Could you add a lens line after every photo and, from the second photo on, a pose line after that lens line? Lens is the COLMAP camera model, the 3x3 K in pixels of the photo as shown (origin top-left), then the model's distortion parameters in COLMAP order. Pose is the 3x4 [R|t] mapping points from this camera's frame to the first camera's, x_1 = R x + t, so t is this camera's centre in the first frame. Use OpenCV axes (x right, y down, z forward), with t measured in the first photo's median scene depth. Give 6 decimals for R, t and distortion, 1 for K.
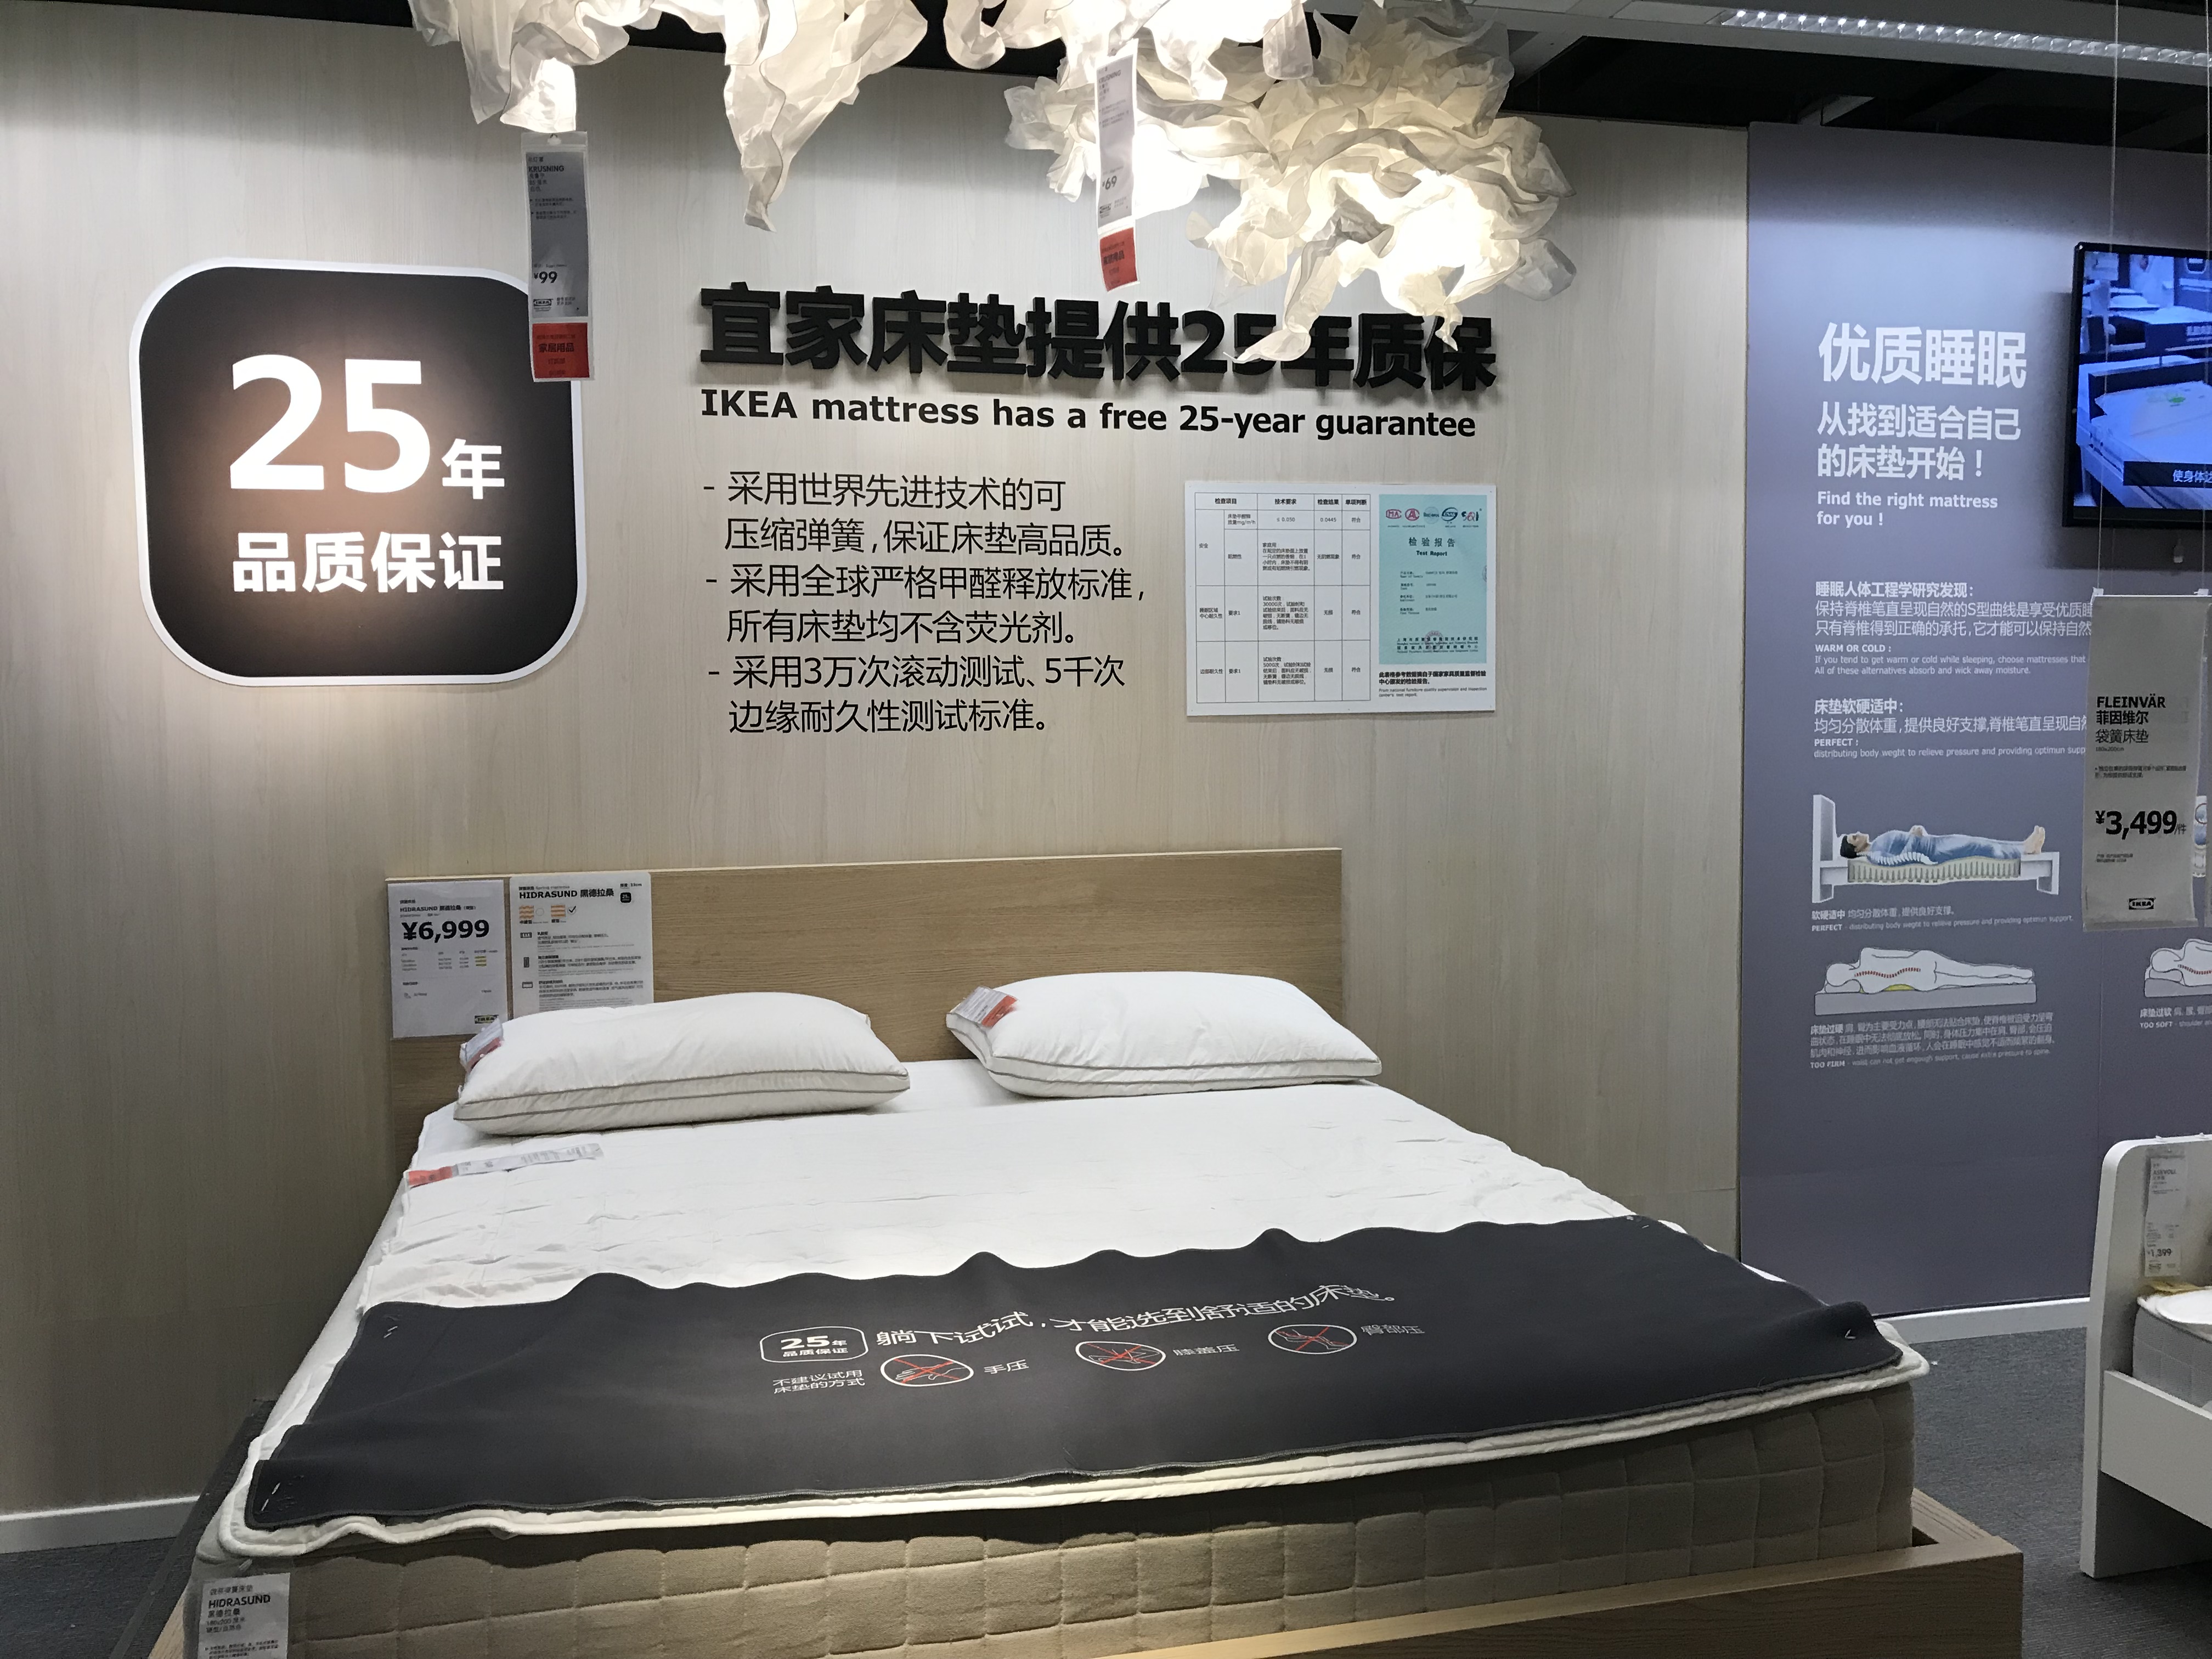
lens RADIAL K [[1814.6, 0, 1105.0], [0, 1814.6, 830.9], [0, 0, 1]] dist [0.001533, 0.000914]
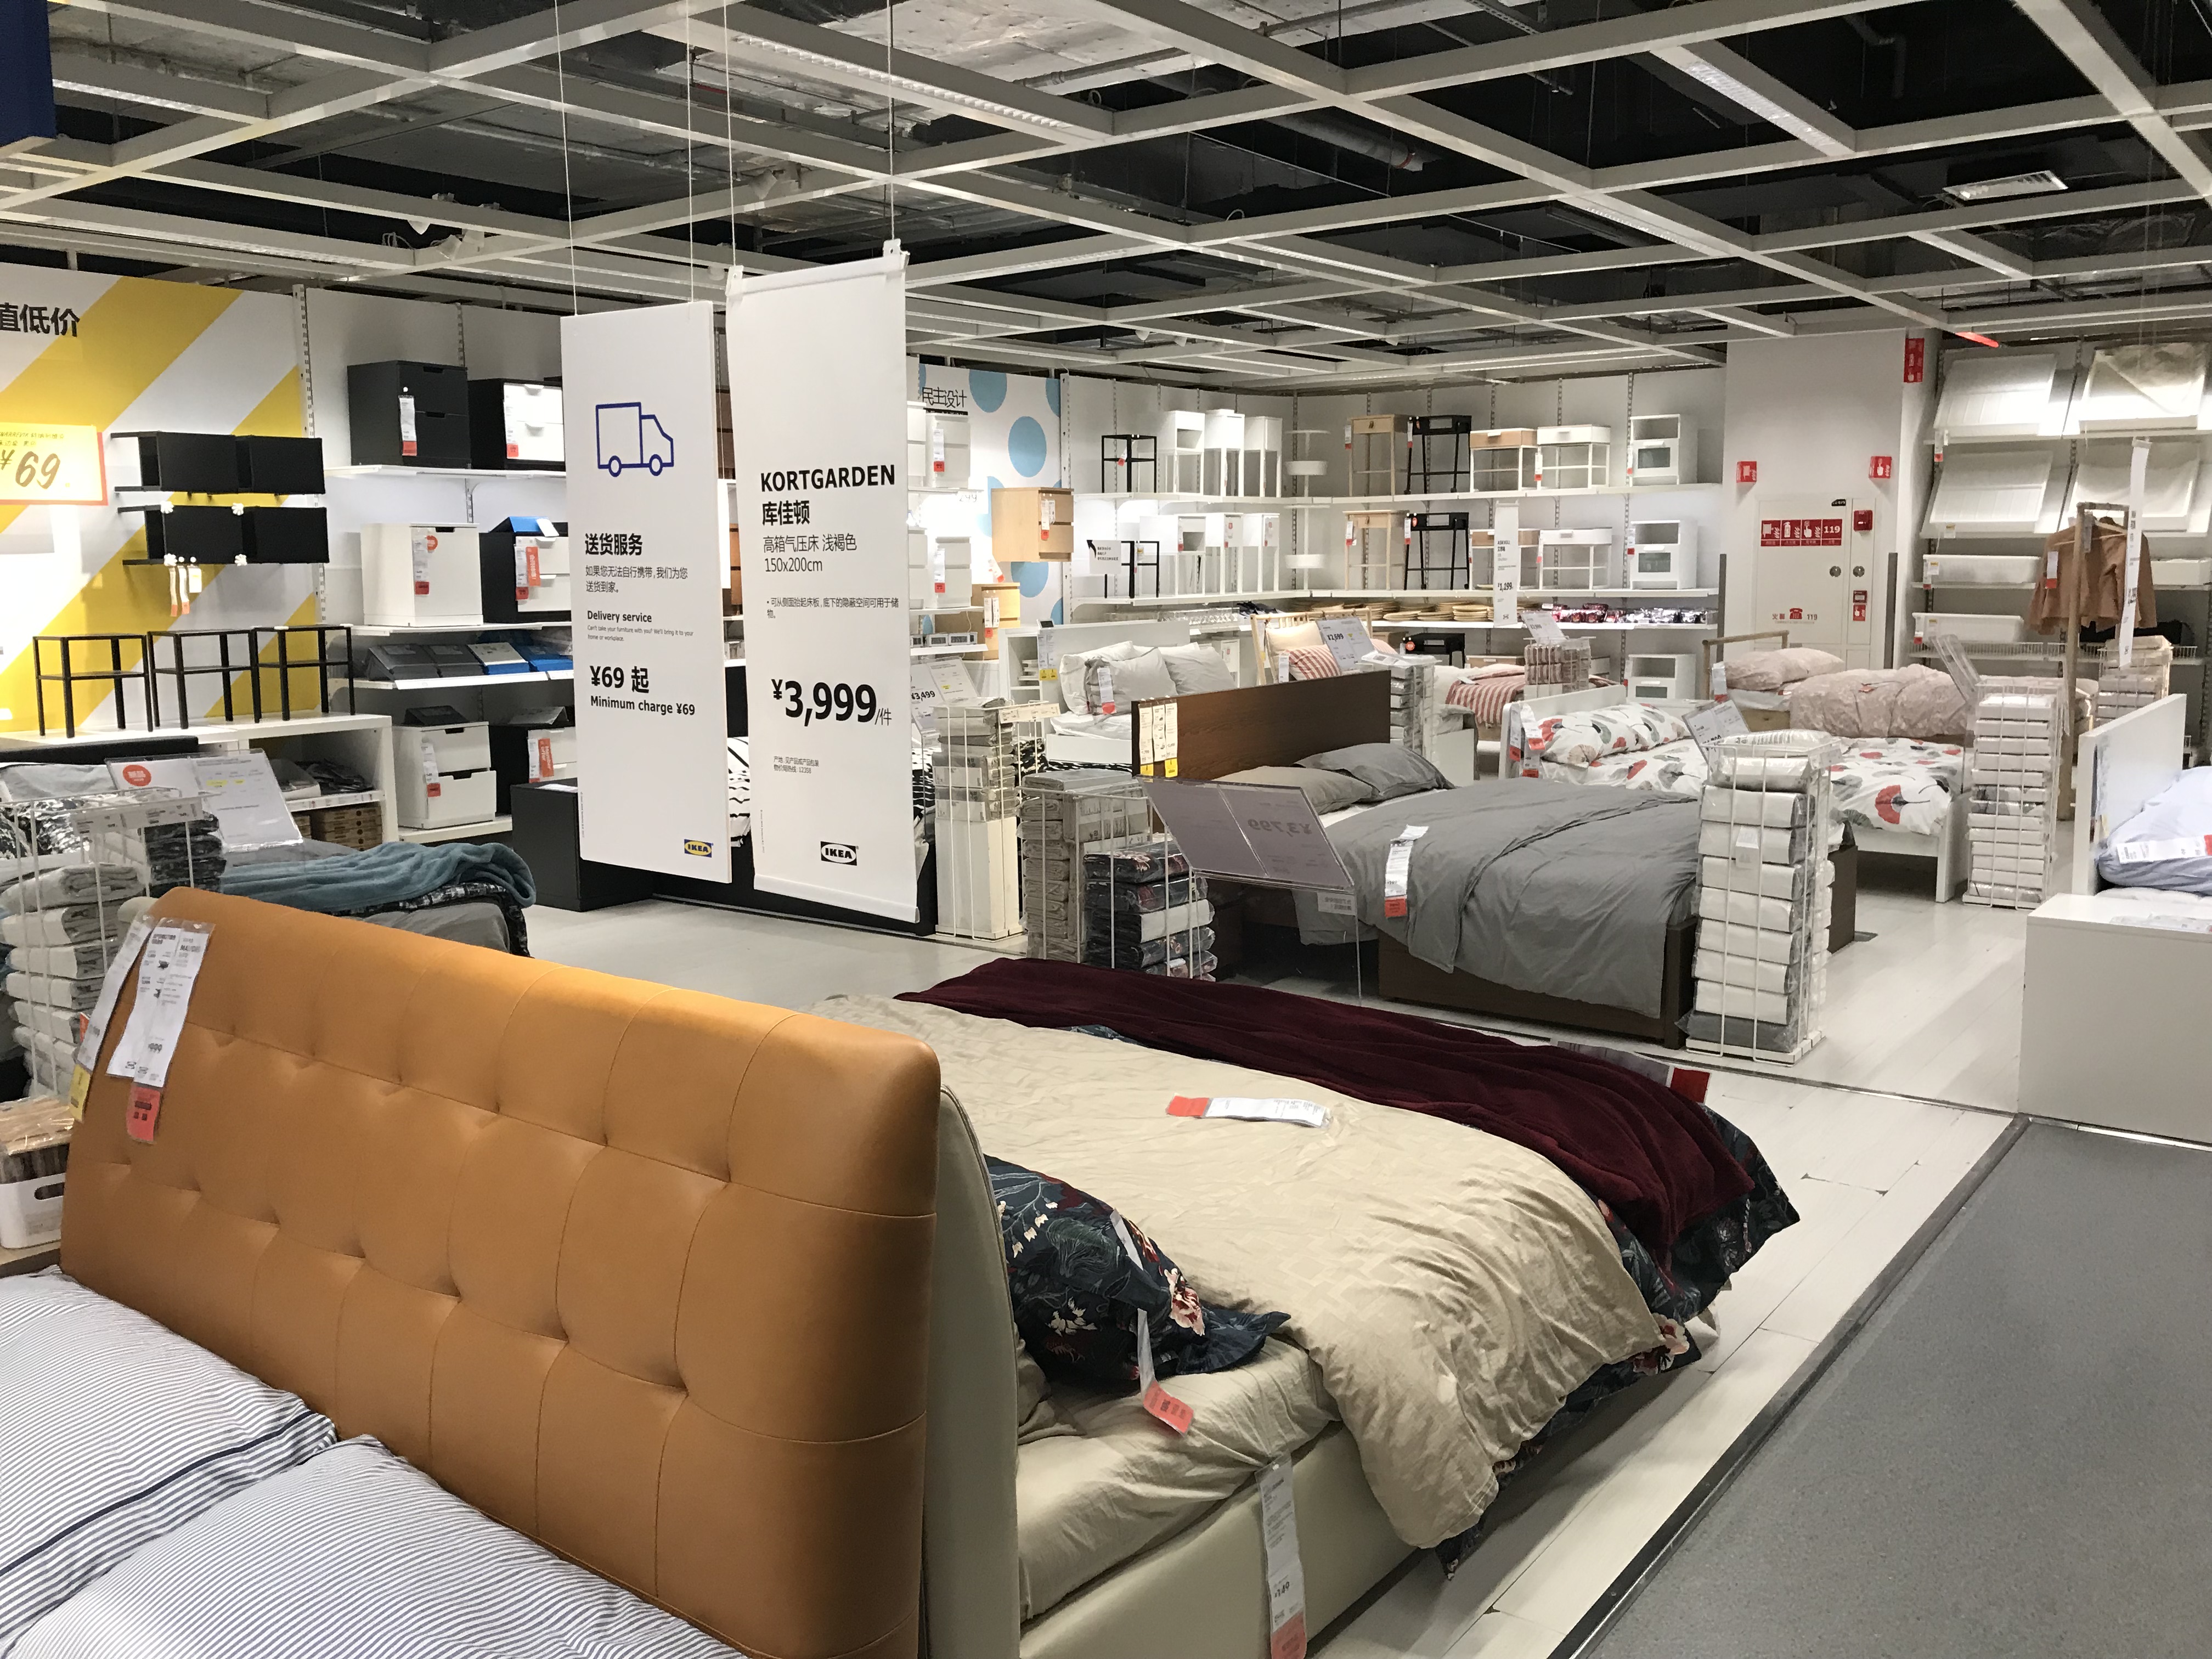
lens RADIAL K [[1814.6, 0, 1106.1], [0, 1814.6, 825.6], [0, 0, 1]] dist [0.001533, 0.000914]
pose [[0.777853, -0.090069, 0.621959, 0.188683], [0.047070, 0.995246, 0.085259, -0.011130], [-0.626682, -0.037044, 0.778394, 0.339929]]
